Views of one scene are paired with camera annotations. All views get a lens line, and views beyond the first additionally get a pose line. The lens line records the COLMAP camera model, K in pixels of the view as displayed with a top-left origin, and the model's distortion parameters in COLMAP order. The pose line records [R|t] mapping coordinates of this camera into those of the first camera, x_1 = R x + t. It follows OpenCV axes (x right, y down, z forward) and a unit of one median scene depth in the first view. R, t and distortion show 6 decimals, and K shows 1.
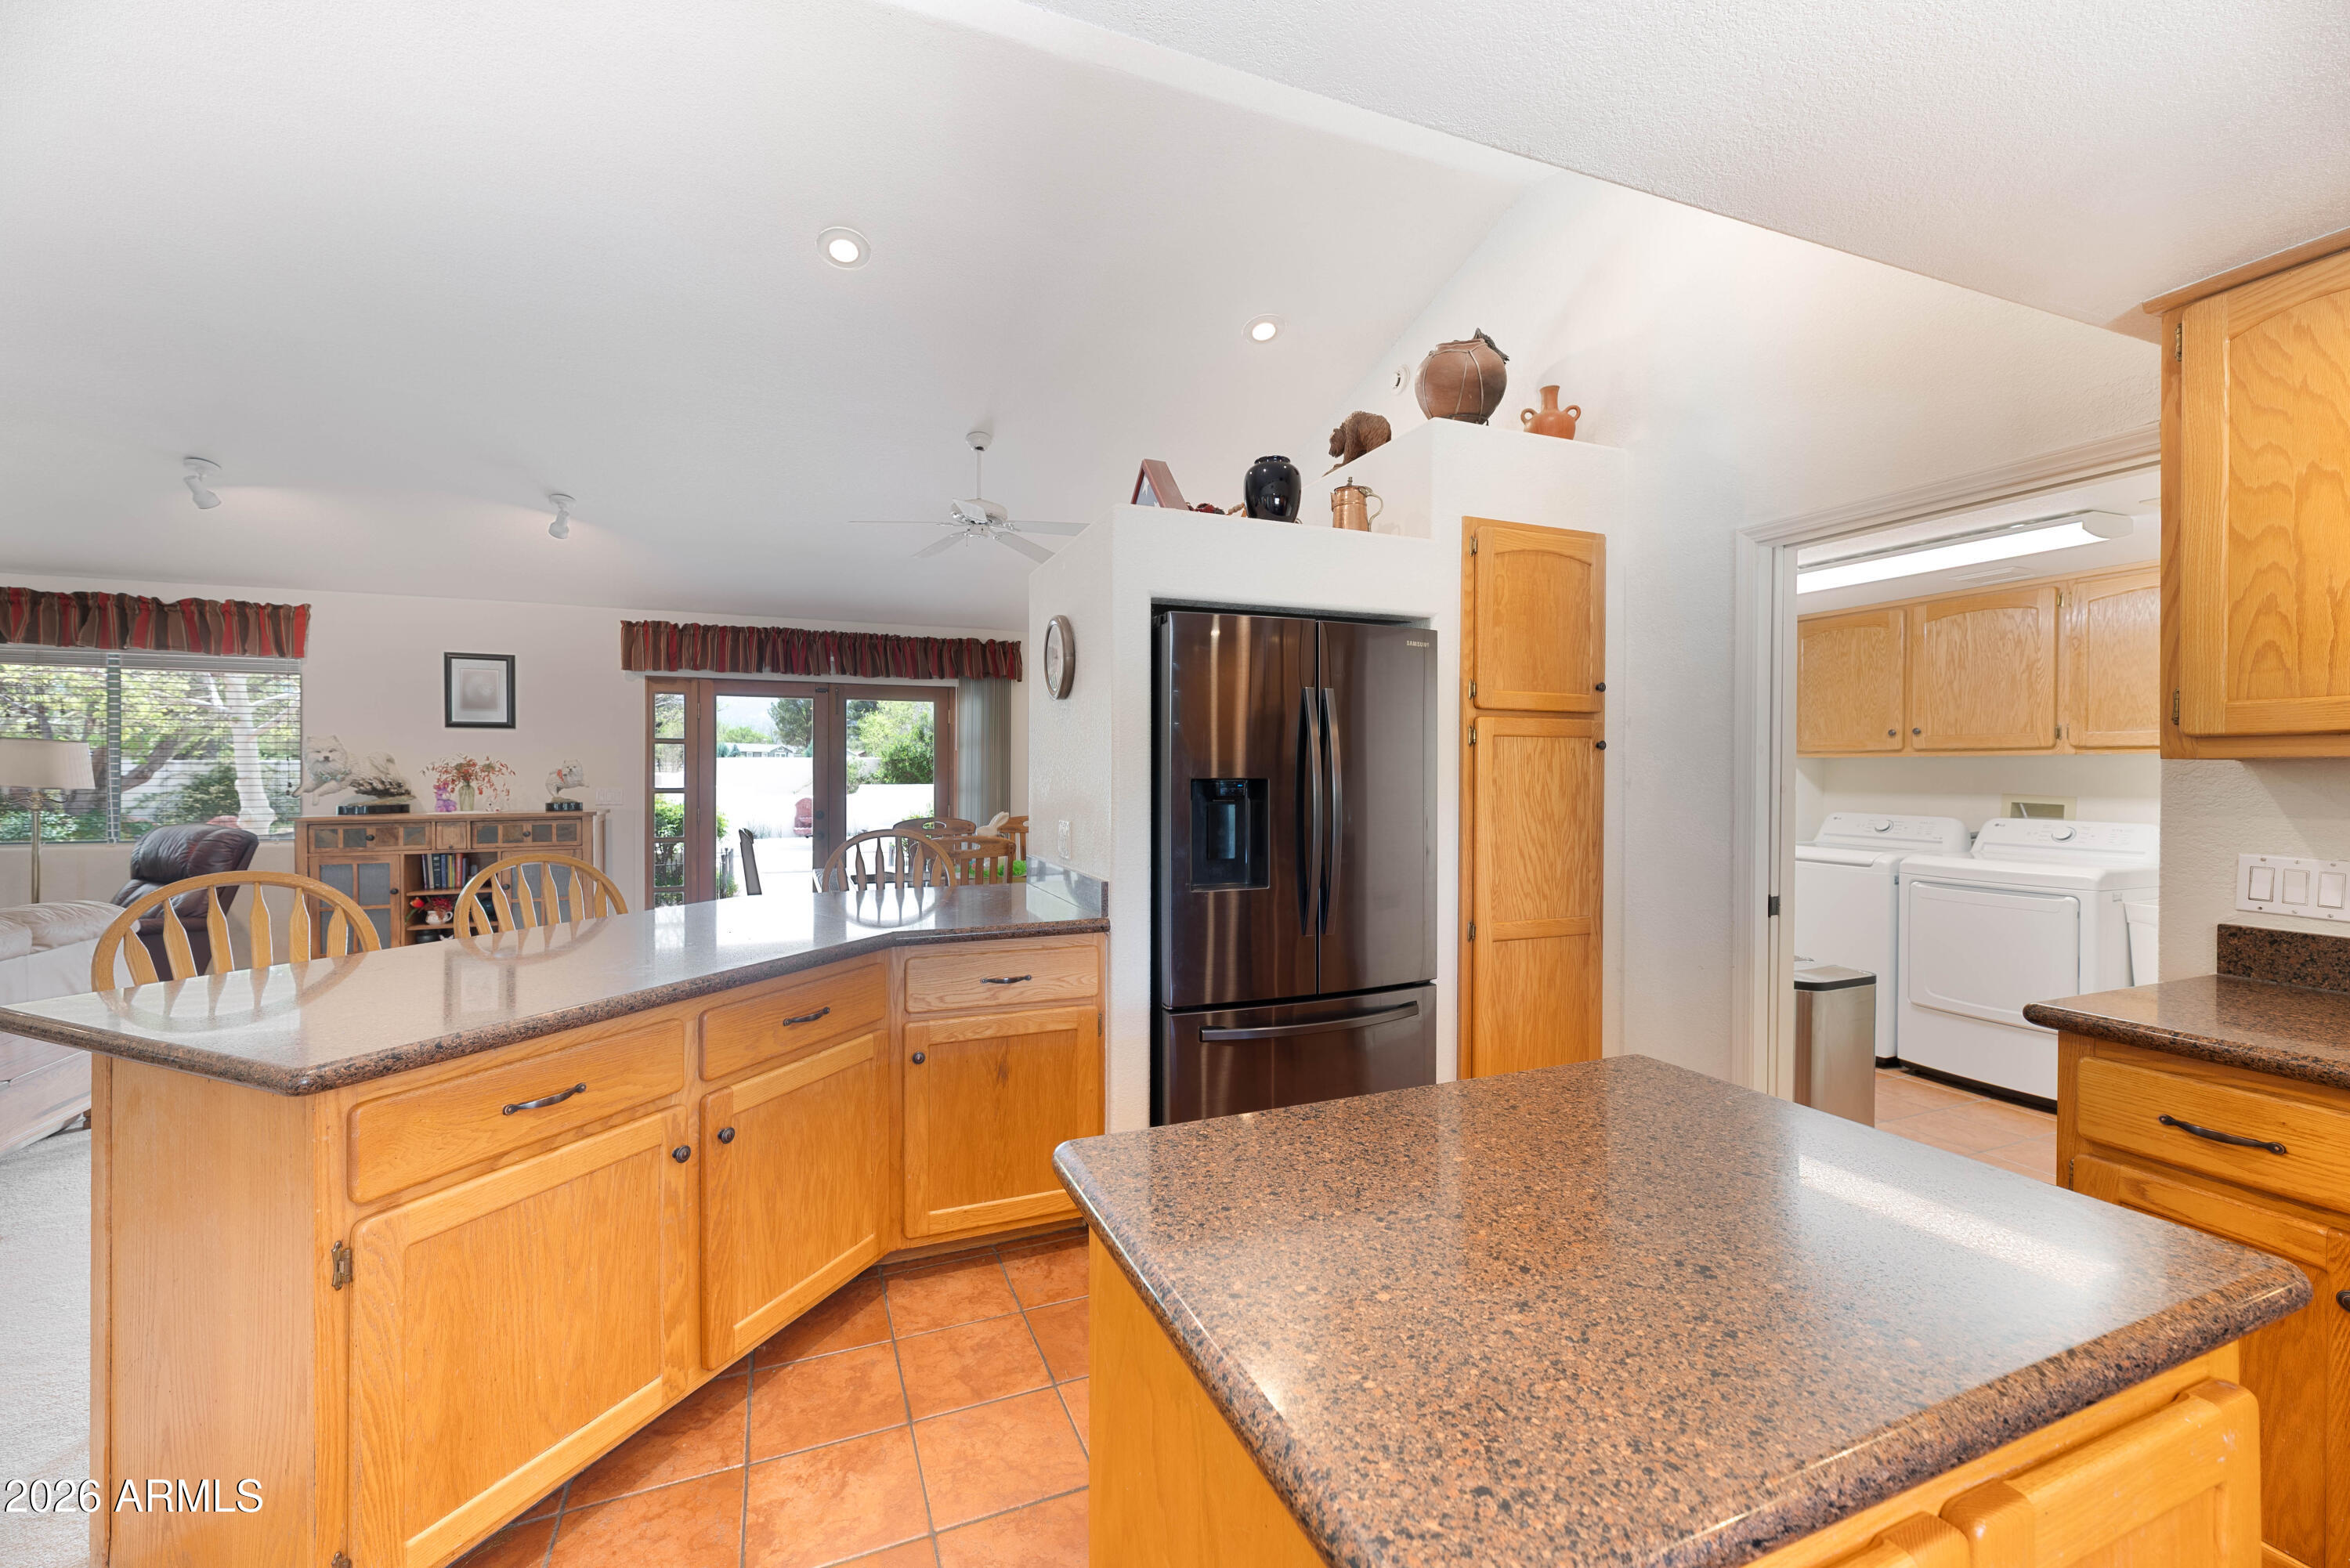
lens RADIAL K [[930.8, 0, 1171.4], [0, 930.8, 781.3], [0, 0, 1]] dist [-0.000382, -0.000175]
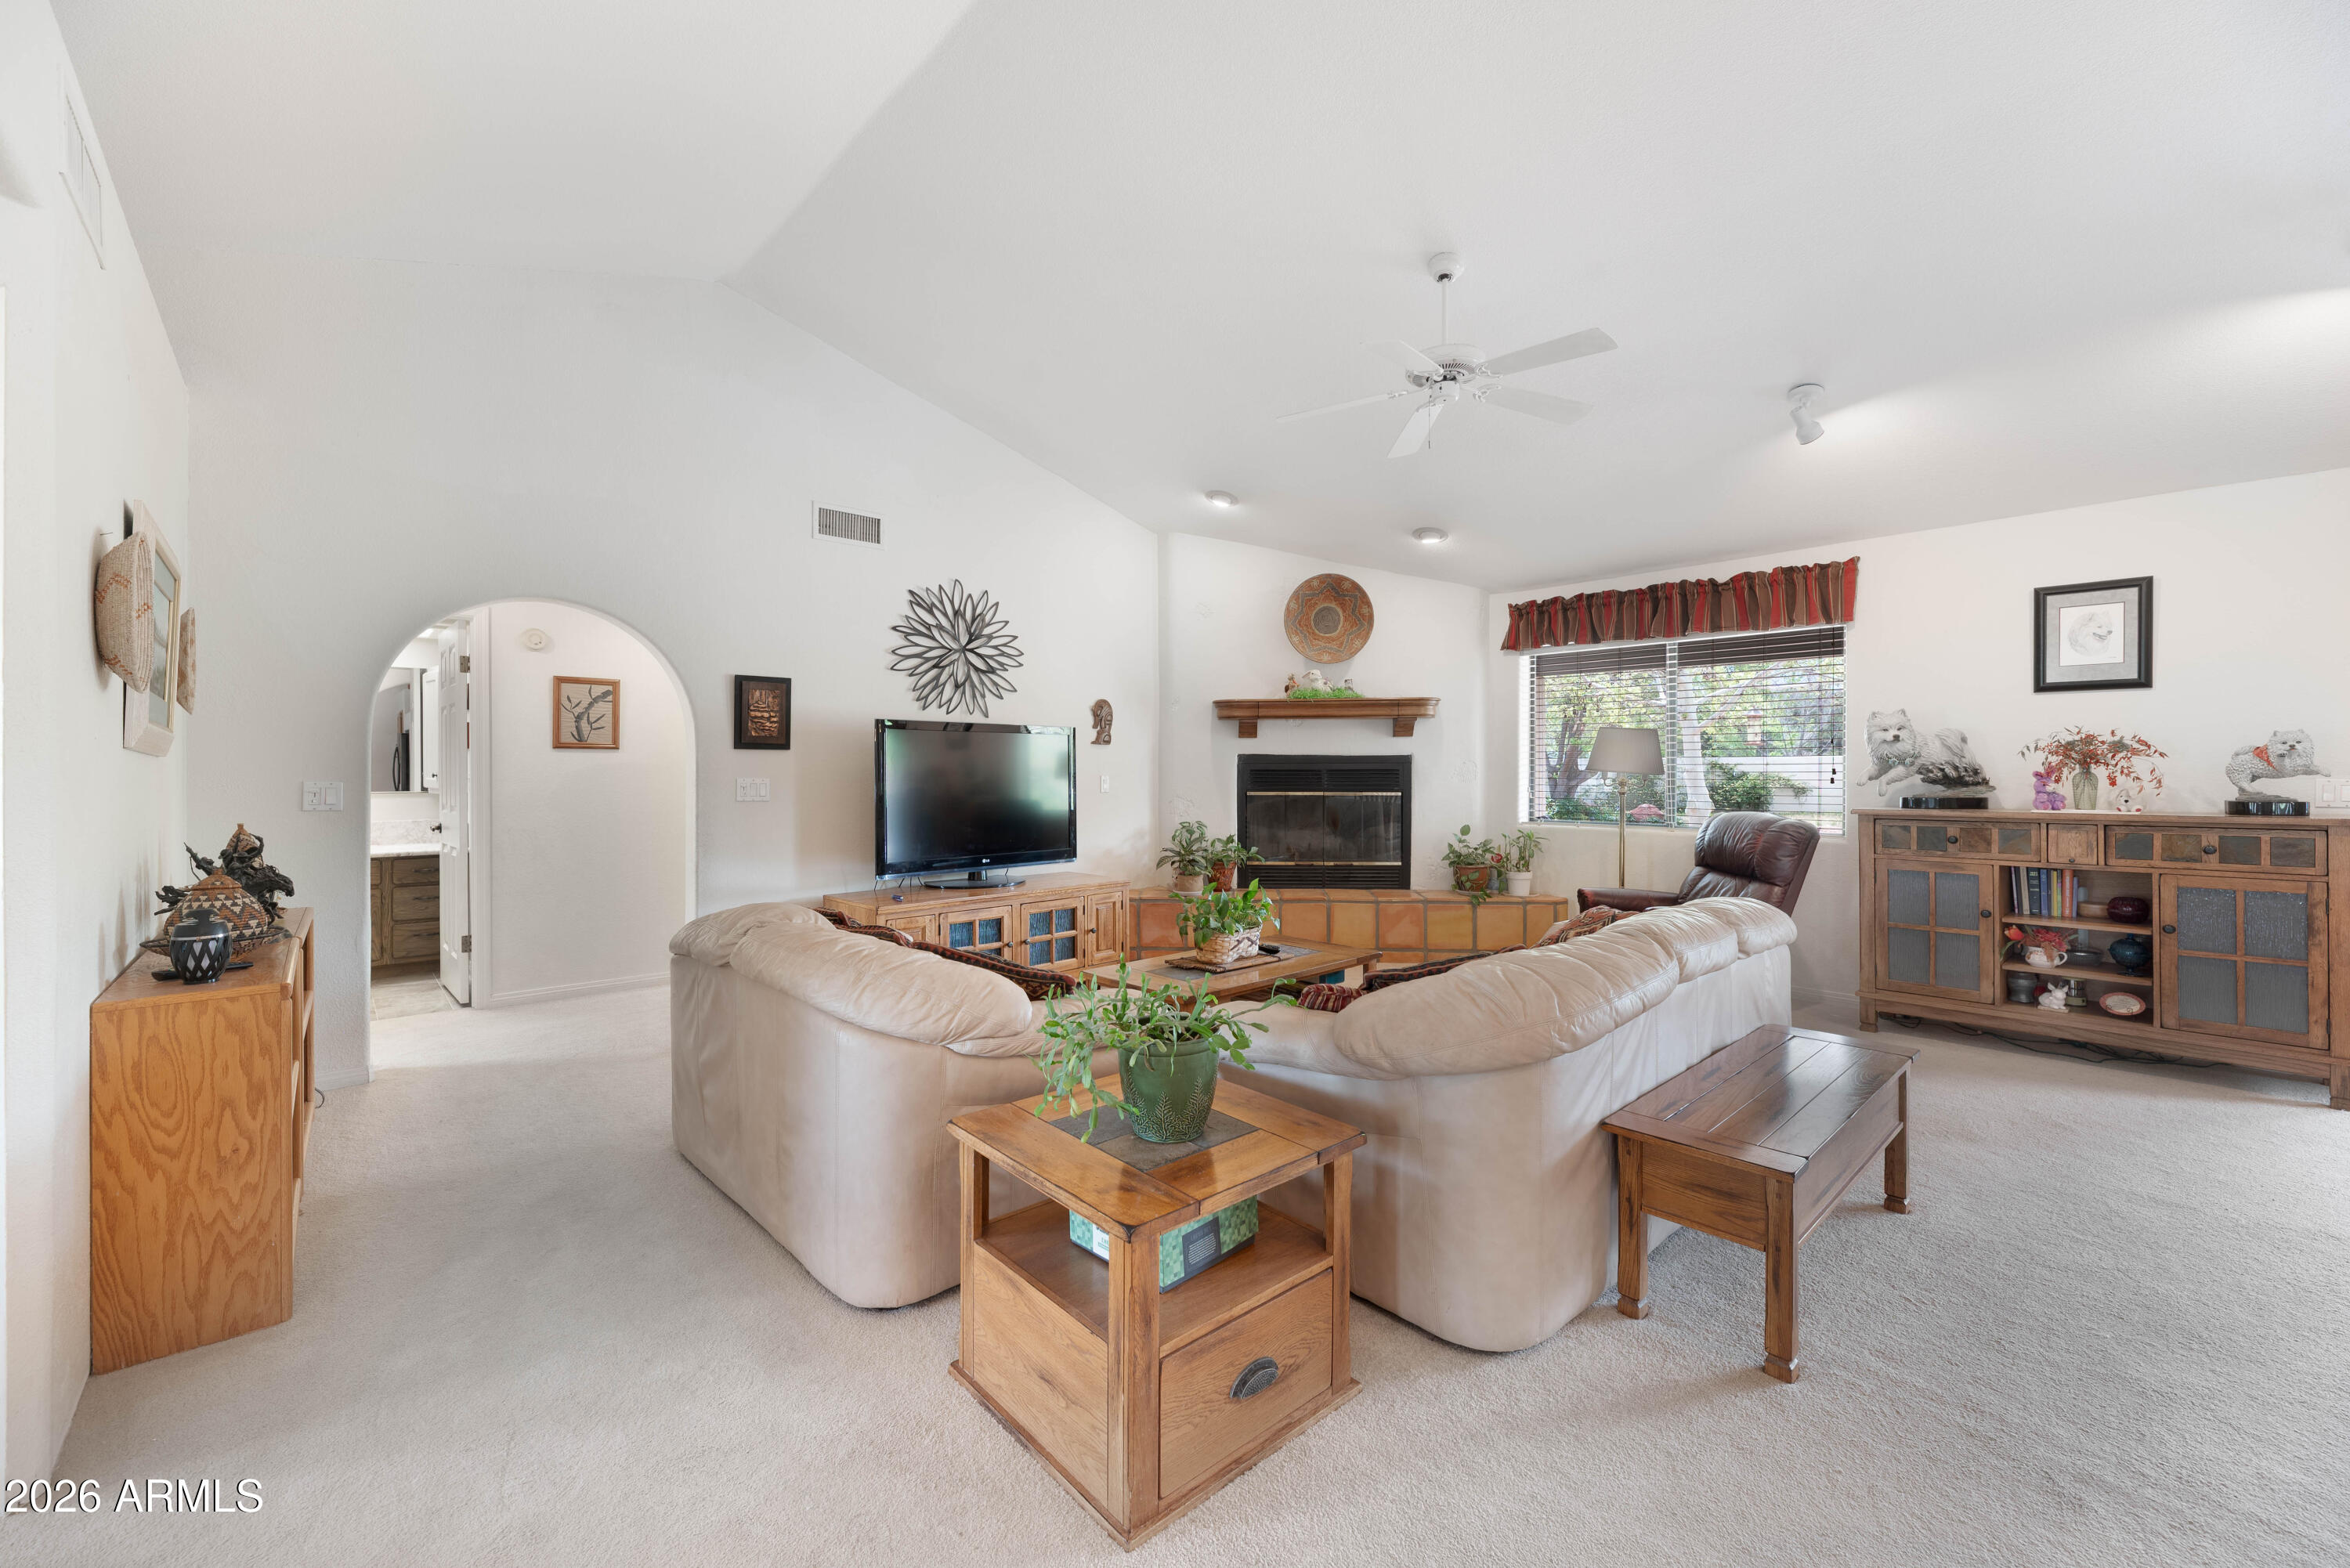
lens RADIAL K [[930.8, 0, 1165.9], [0, 930.8, 772.9], [0, 0, 1]] dist [-0.000382, -0.000175]
pose [[0.330176, 0.000693, -0.943919, -0.342287], [-0.007664, 0.999969, -0.001947, 0.011905], [0.943888, 0.007877, 0.330171, 0.132682]]
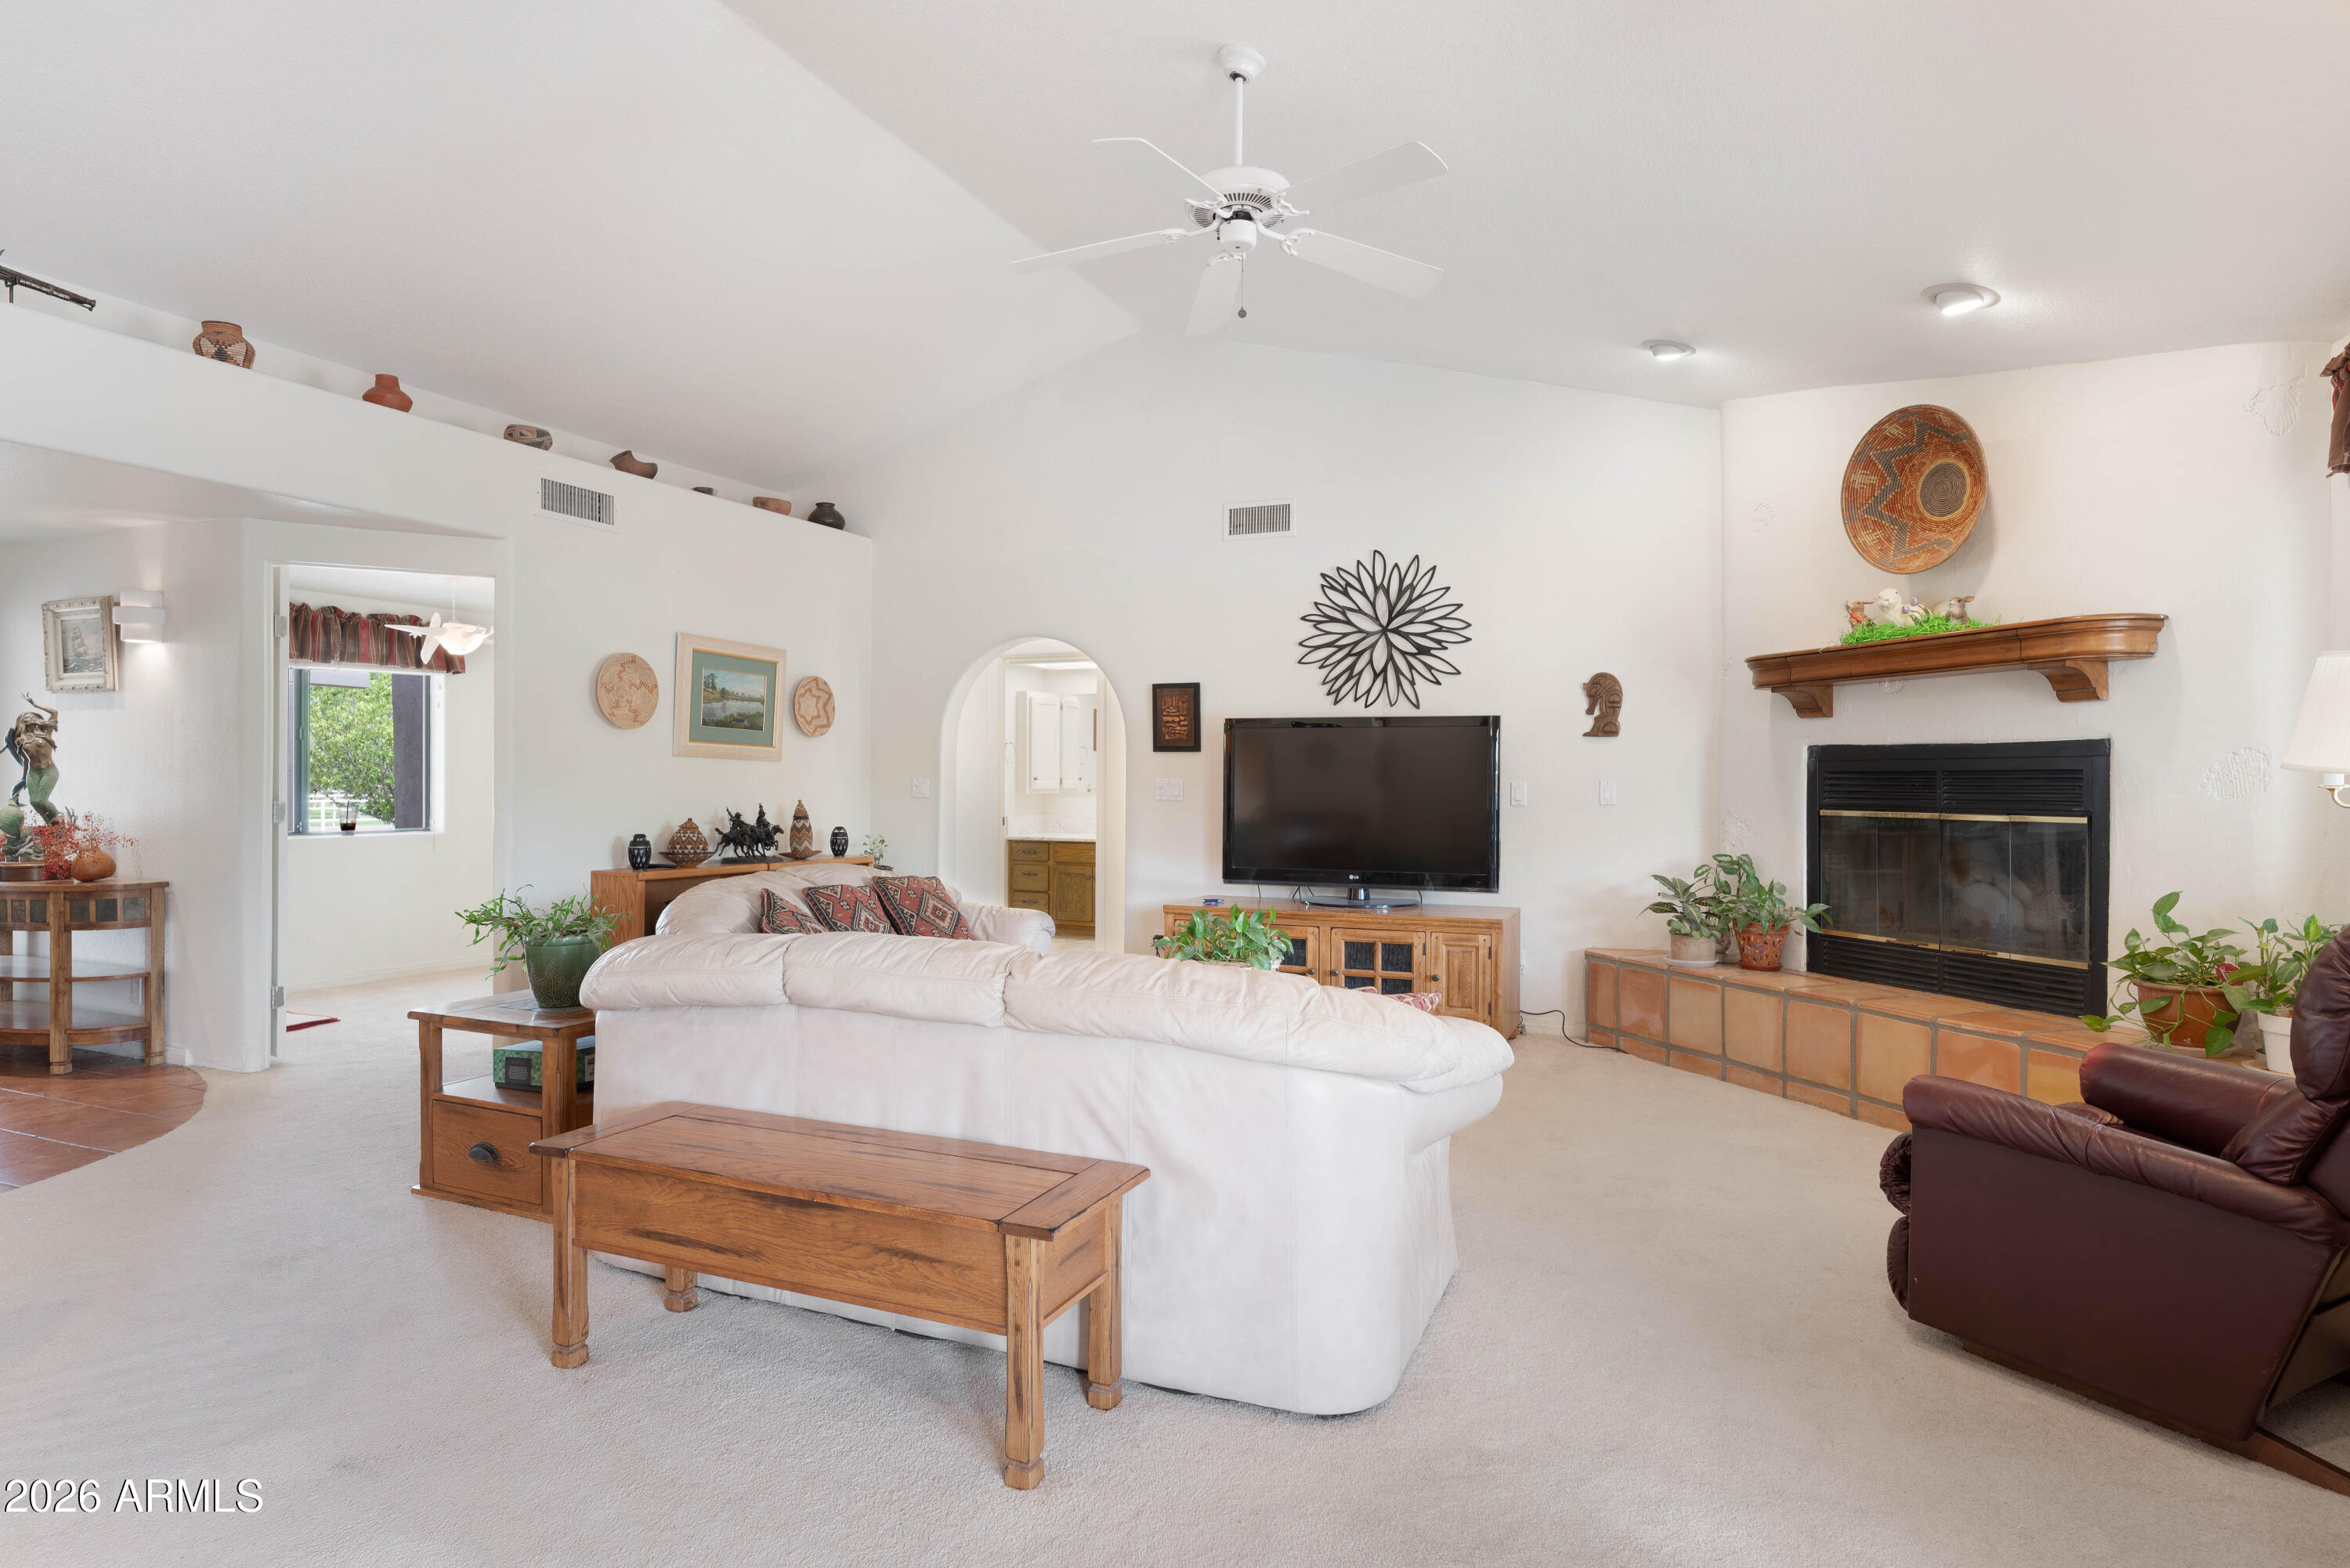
lens RADIAL K [[1230.8, 0, 1167.6], [0, 1230.8, 785.3], [0, 0, 1]] dist [0.001947, 0.000220]
pose [[-0.721253, -0.004374, -0.692657, -0.452213], [-0.014385, 0.999859, 0.008665, 0.014065], [0.692522, 0.016214, -0.721215, 1.076024]]
